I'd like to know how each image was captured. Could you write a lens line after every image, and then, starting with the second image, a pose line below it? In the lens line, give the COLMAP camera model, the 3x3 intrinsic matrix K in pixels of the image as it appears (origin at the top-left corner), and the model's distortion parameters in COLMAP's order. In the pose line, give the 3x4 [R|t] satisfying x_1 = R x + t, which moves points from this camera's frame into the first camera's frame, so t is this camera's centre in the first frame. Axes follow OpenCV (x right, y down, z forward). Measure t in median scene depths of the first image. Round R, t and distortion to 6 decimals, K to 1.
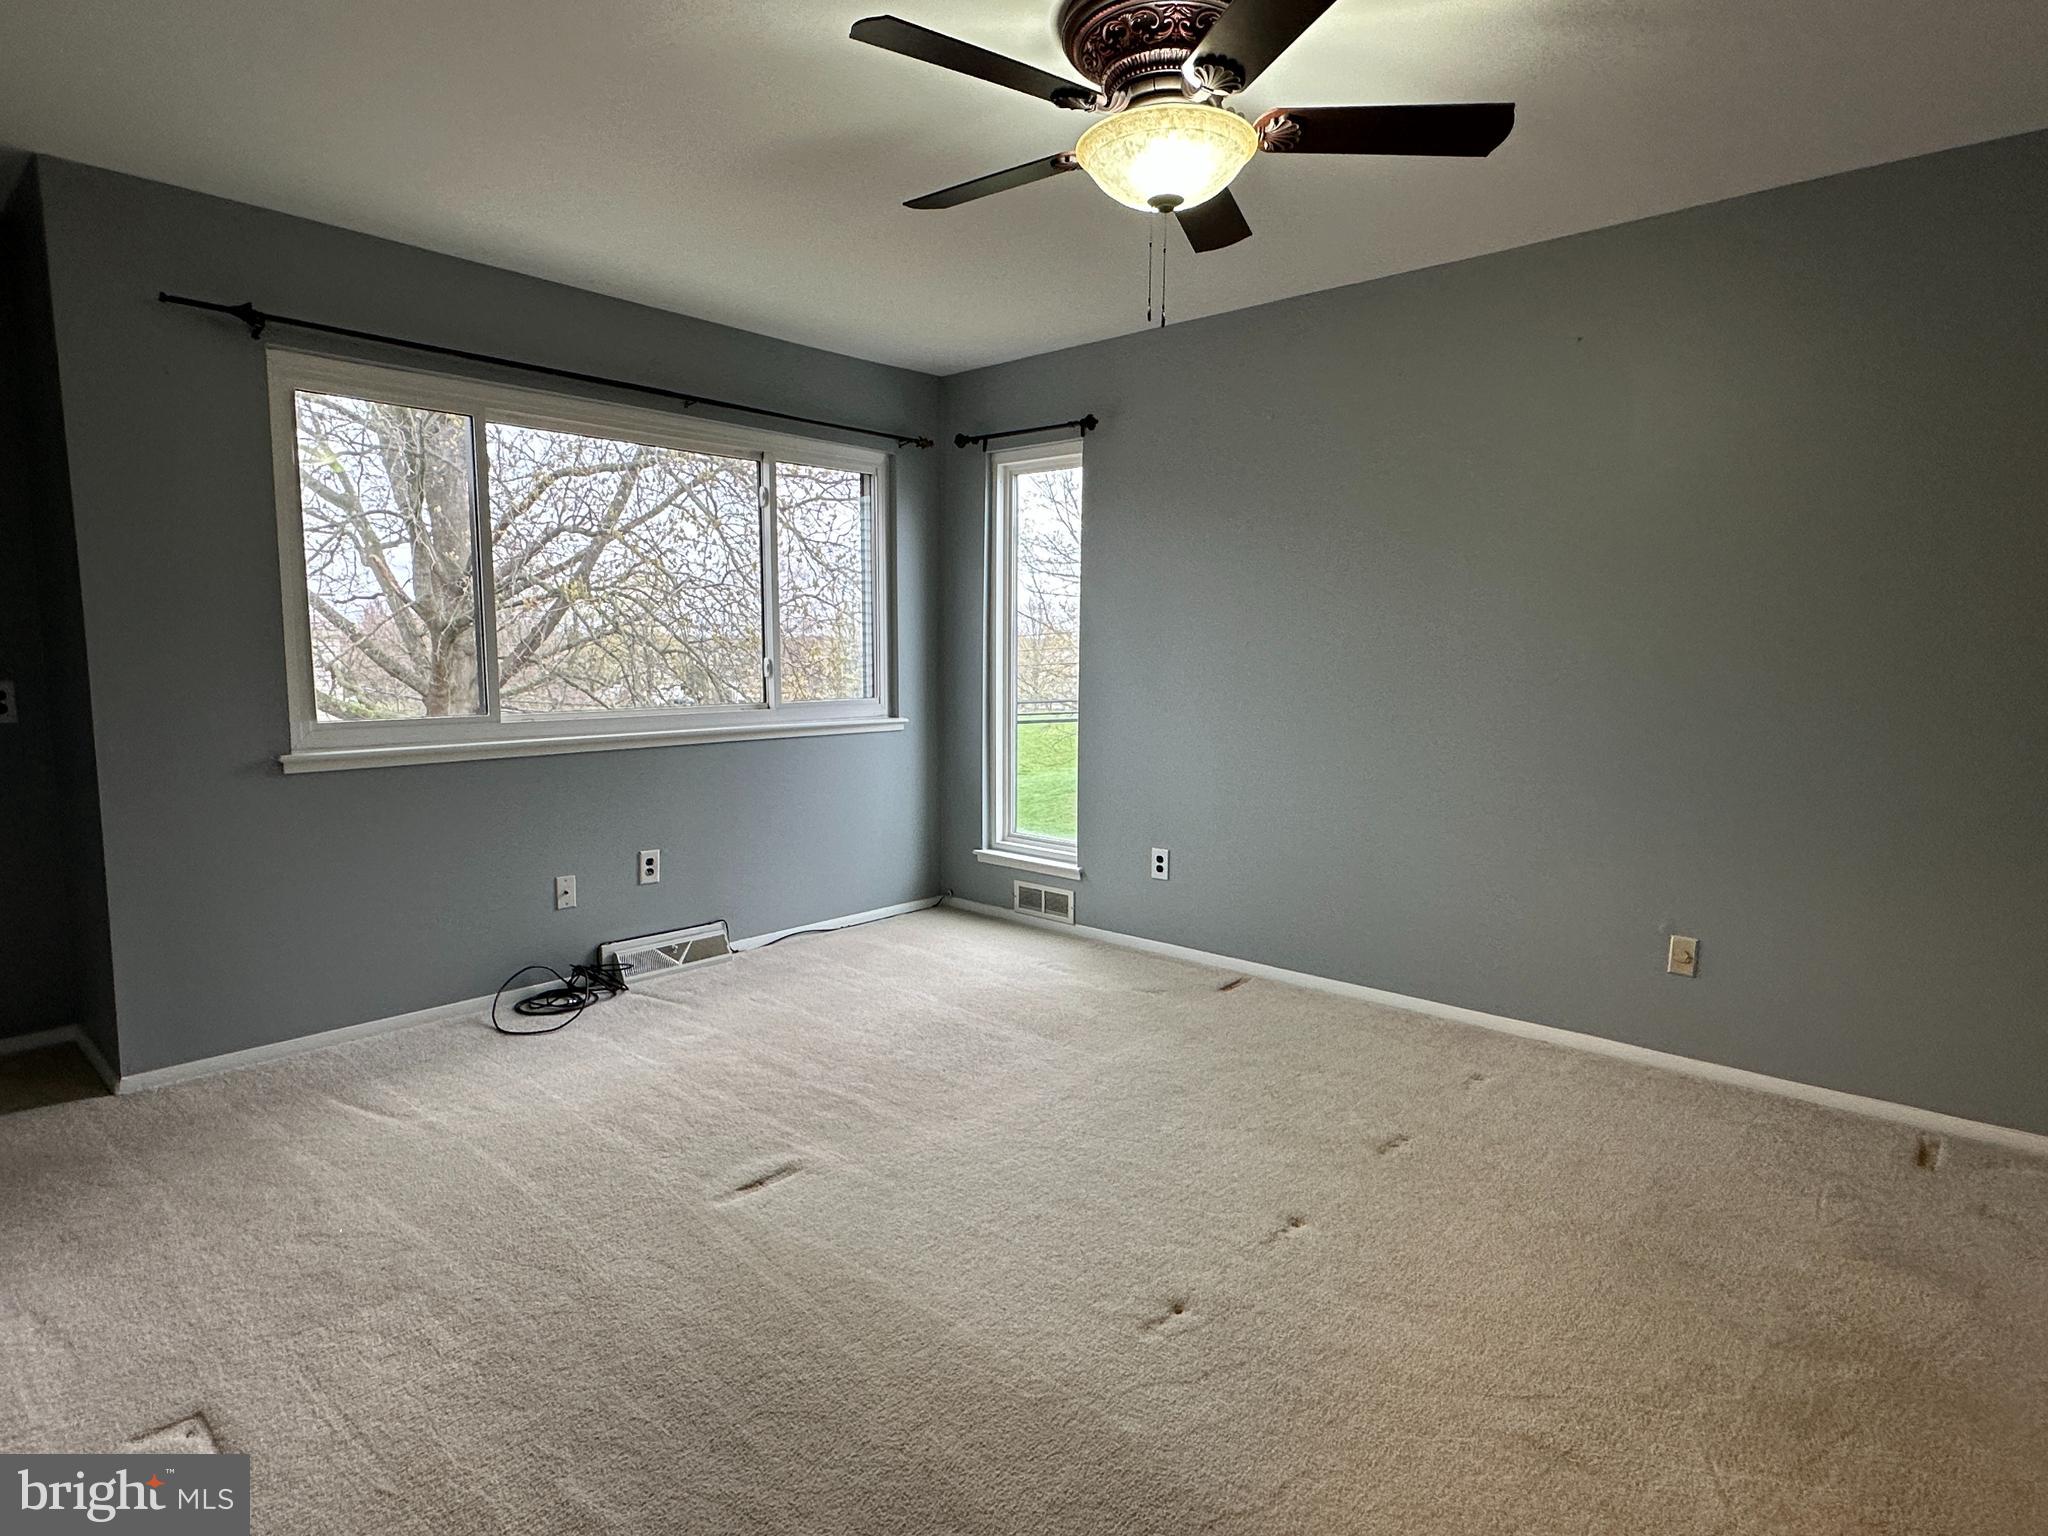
lens RADIAL K [[1148.4, 0, 1040.3], [0, 1148.4, 770.1], [0, 0, 1]] dist [-0.008303, -0.000424]
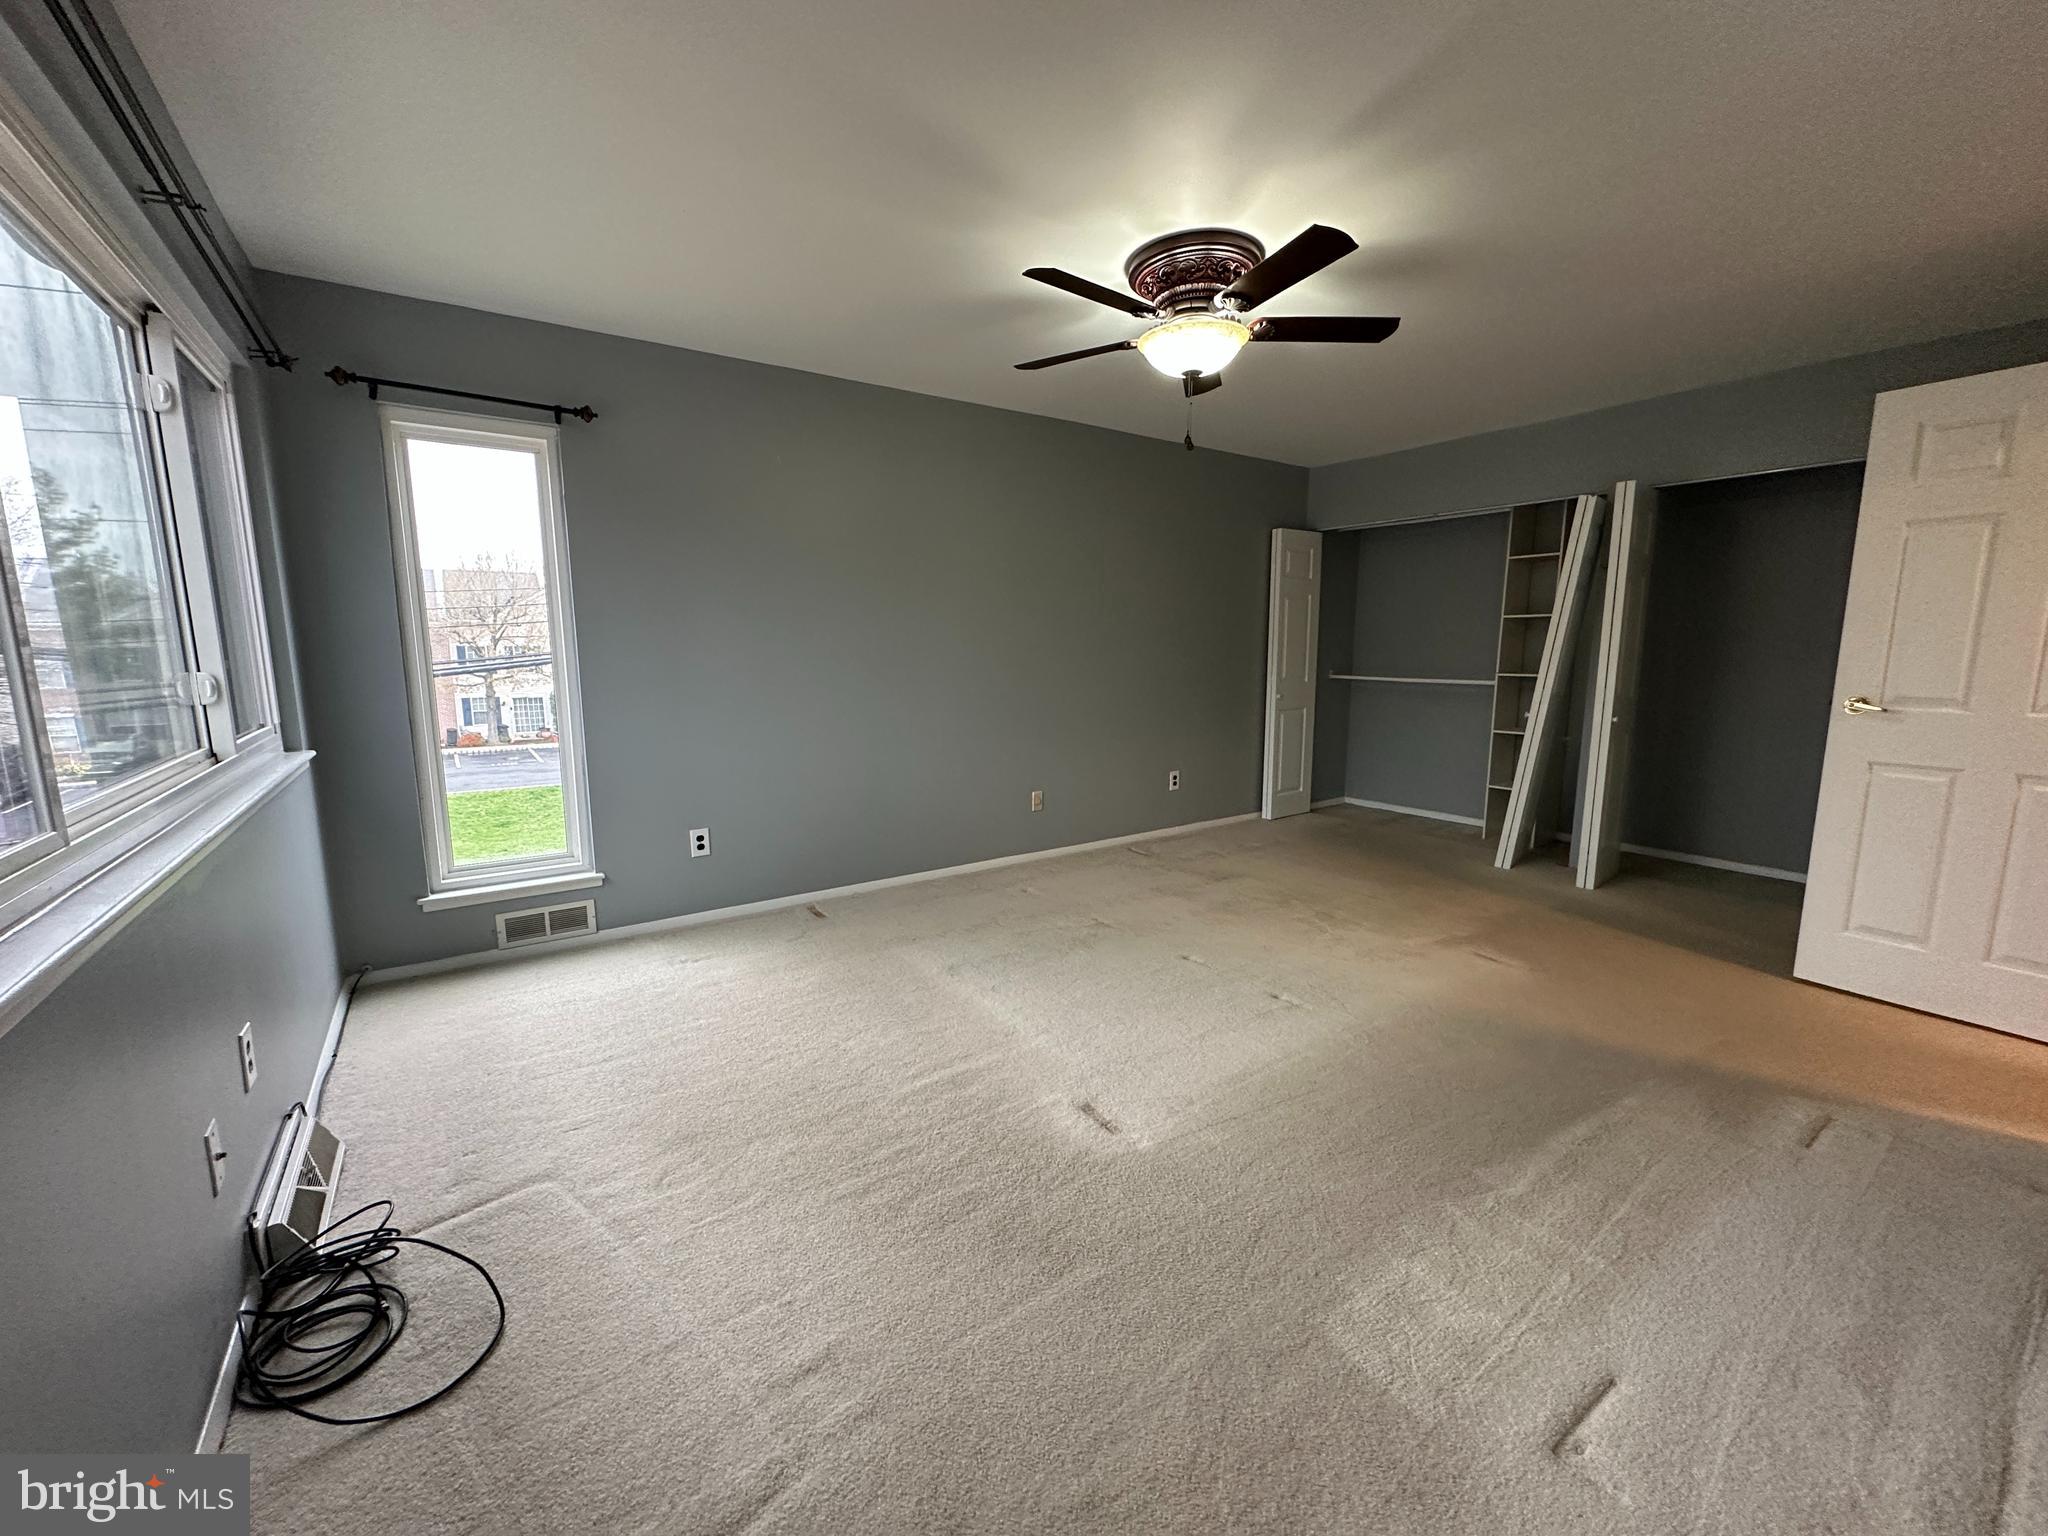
lens RADIAL K [[814.3, 0, 1037.2], [0, 814.3, 762.6], [0, 0, 1]] dist [0.002029, -0.000230]
pose [[0.218353, -0.151393, 0.964055, -0.517019], [0.104969, 0.985805, 0.131034, -0.057927], [-0.970208, 0.072585, 0.231145, 0.443847]]
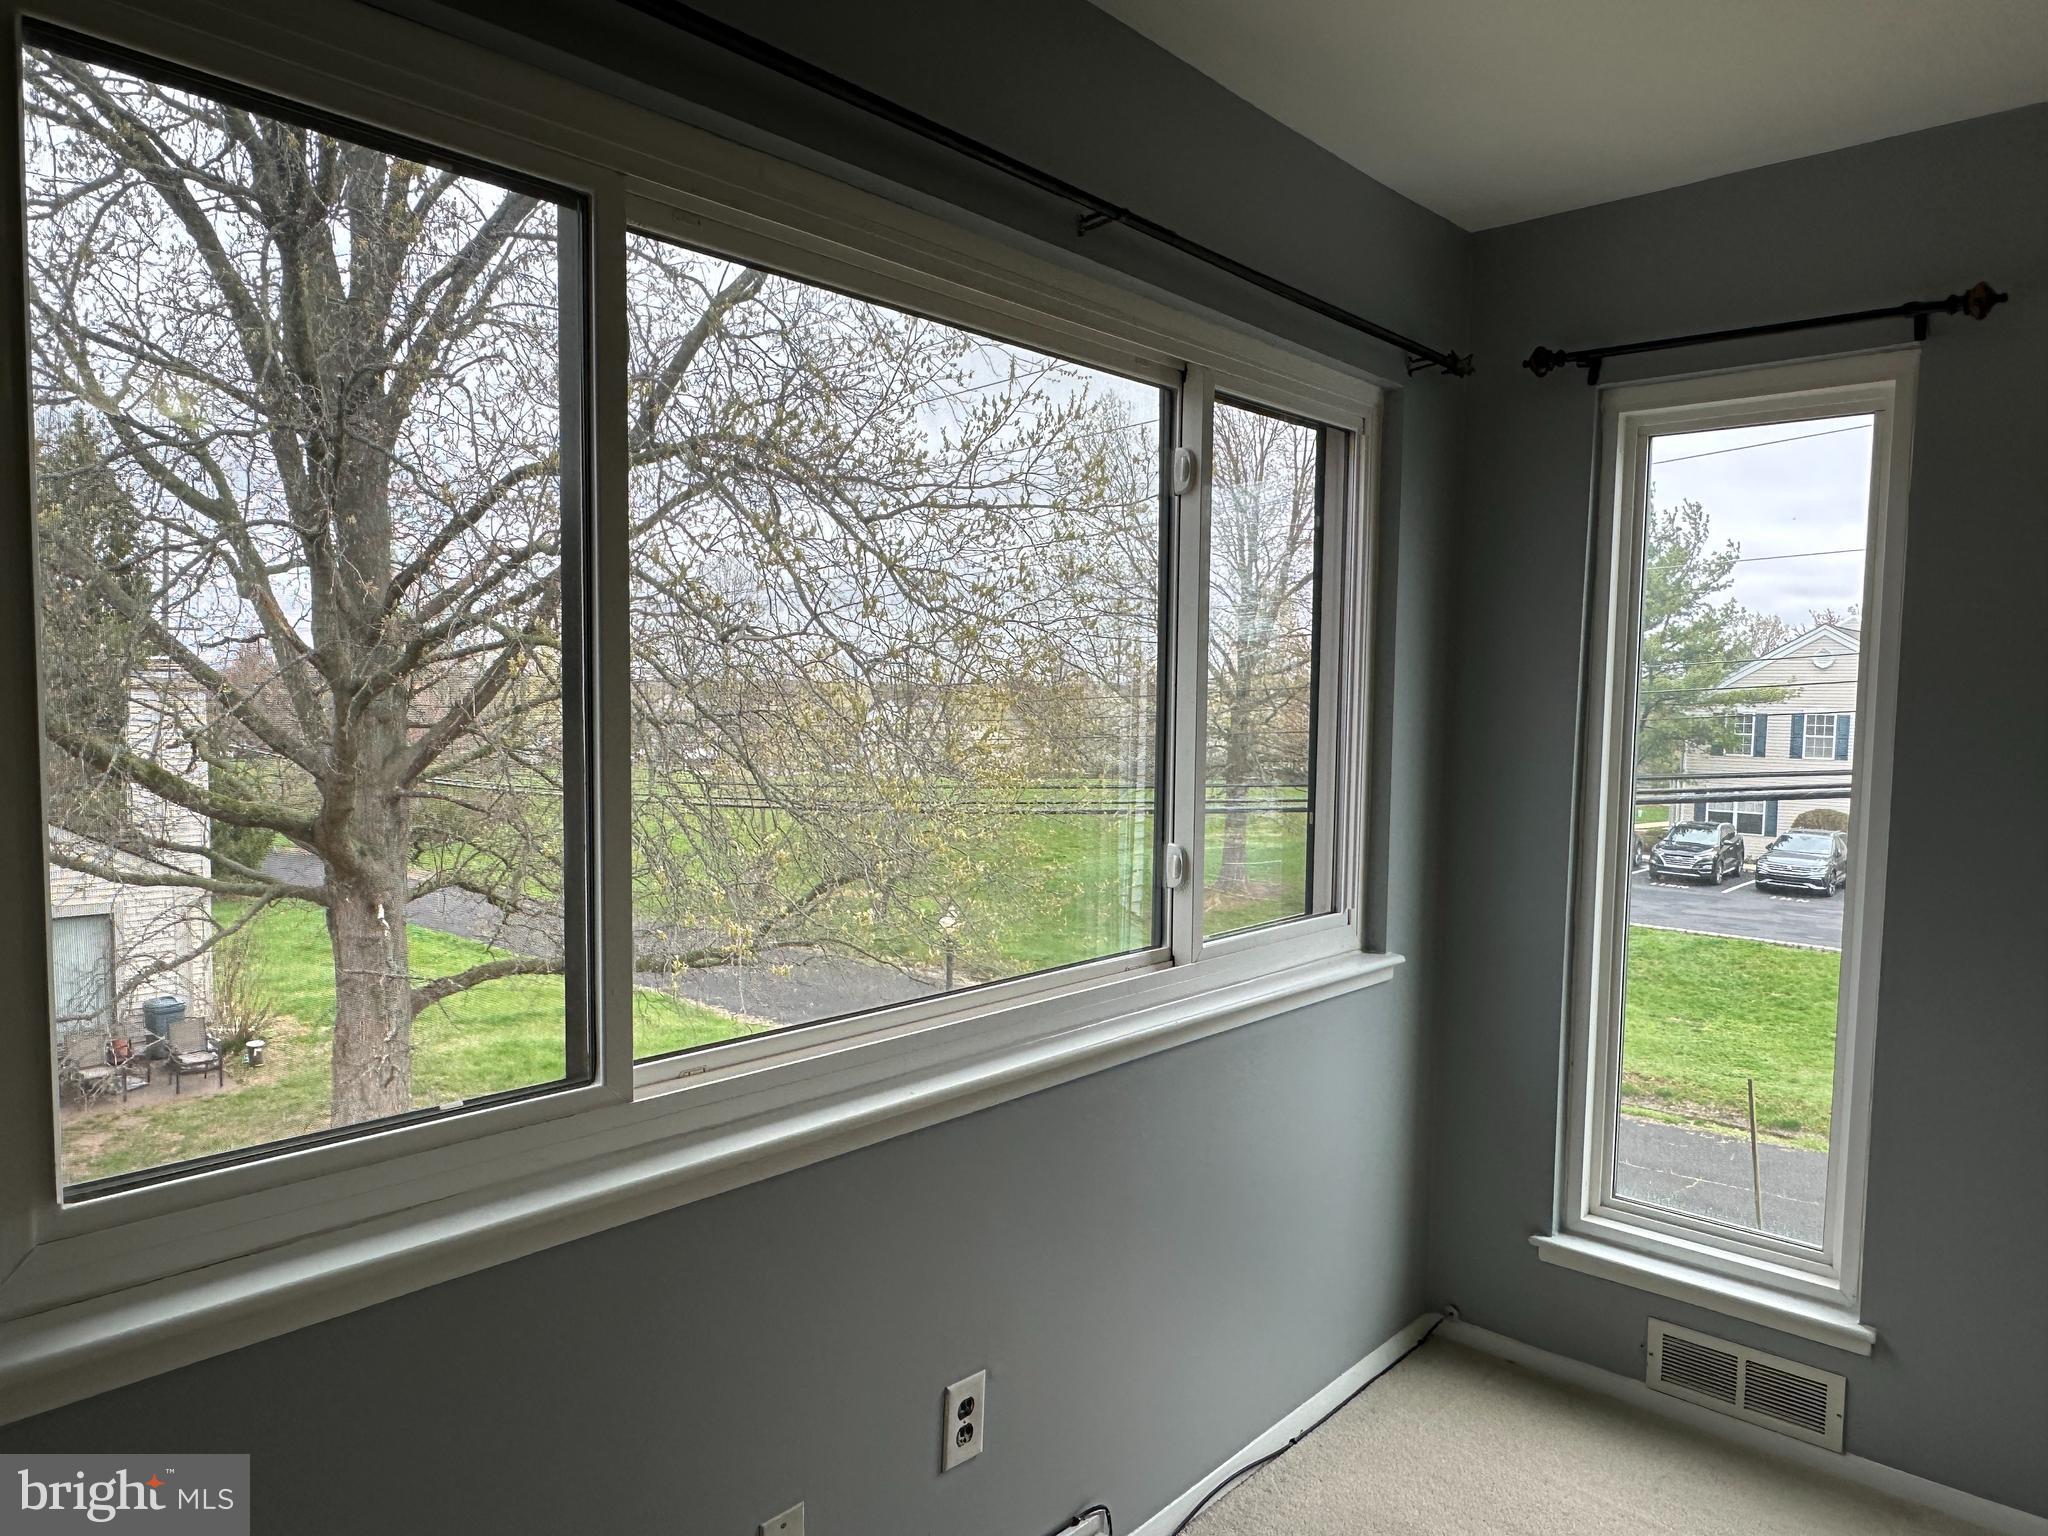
lens RADIAL K [[1345.1, 0, 1013.9], [0, 1345.1, 773.0], [0, 0, 1]] dist [-0.005921, 0.000651]
pose [[0.999934, 0.008944, -0.007216, -0.272320], [-0.009274, 0.998852, -0.046996, -0.092716], [0.006787, 0.047059, 0.998869, 0.458209]]
